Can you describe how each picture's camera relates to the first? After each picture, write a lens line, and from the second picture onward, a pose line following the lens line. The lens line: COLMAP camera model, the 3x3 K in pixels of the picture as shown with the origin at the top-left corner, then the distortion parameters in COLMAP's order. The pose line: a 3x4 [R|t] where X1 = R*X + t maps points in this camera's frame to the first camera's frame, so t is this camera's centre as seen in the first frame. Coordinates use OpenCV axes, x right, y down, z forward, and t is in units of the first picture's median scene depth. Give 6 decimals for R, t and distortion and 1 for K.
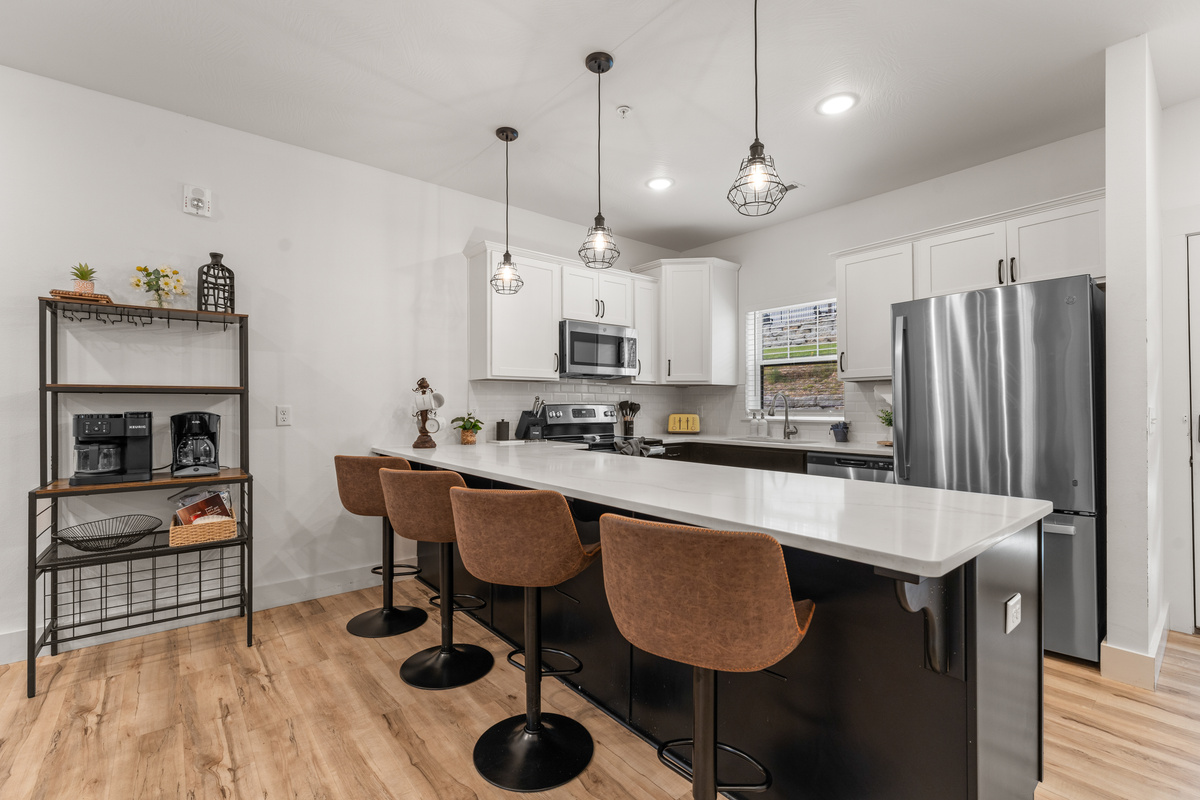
lens RADIAL K [[523.3, 0, 599.6], [0, 523.3, 402.6], [0, 0, 1]] dist [0.001601, 0.000153]
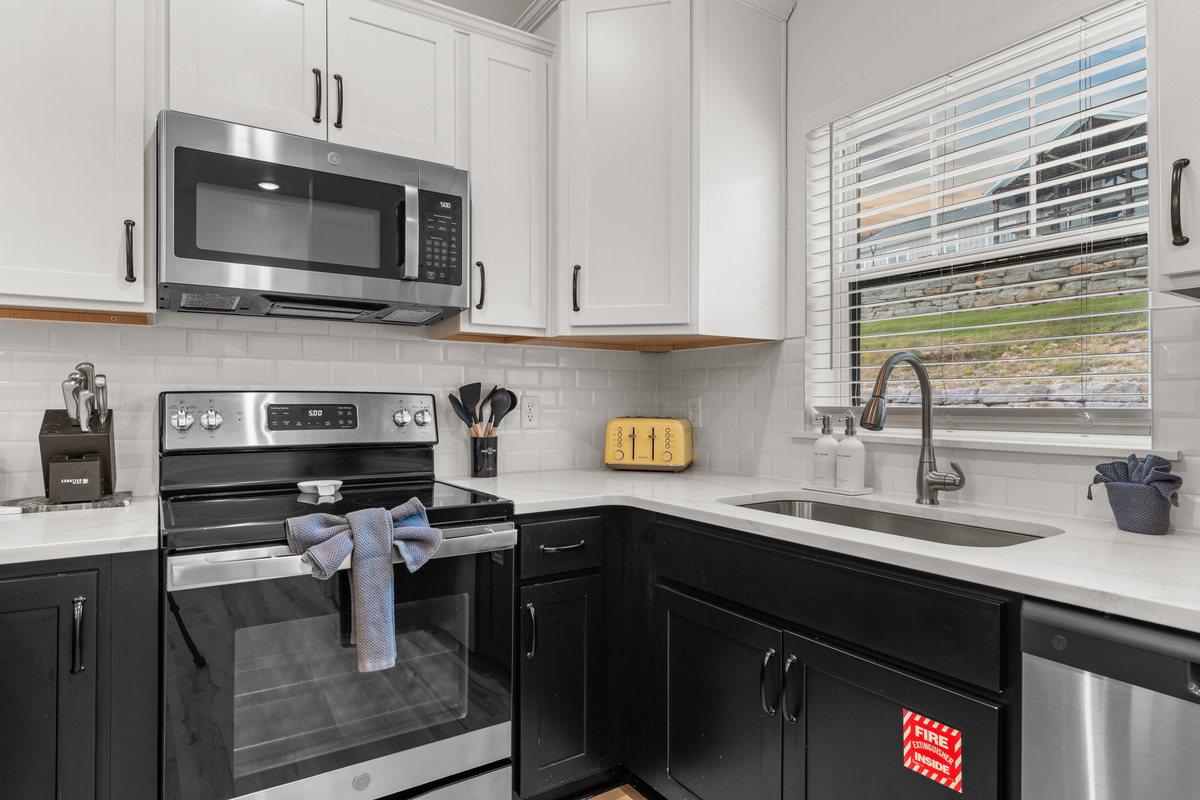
lens RADIAL K [[666.5, 0, 600.0], [0, 666.5, 400.0], [0, 0, 1]] dist [-0.002455, -0.000768]
pose [[0.993128, 0.001391, -0.117025, 0.204794], [-0.001000, 0.999994, 0.003405, 0.007207], [0.117029, -0.003265, 0.993123, 0.567610]]
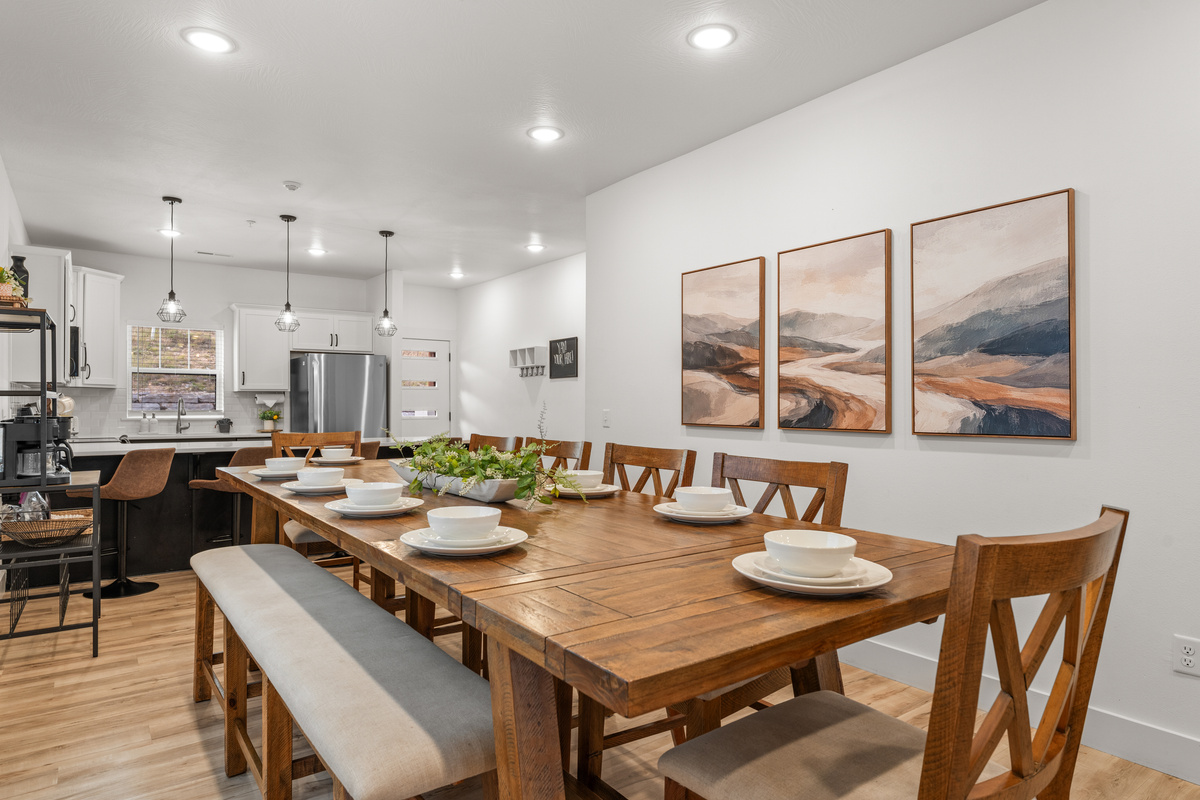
lens RADIAL K [[684.7, 0, 595.5], [0, 684.7, 402.4], [0, 0, 1]] dist [-0.001472, -0.000310]
pose [[0.043537, 0.007738, 0.999022, -1.225837], [-0.012670, 0.999894, -0.007193, -0.007097], [-0.998971, -0.012344, 0.043631, -0.087706]]
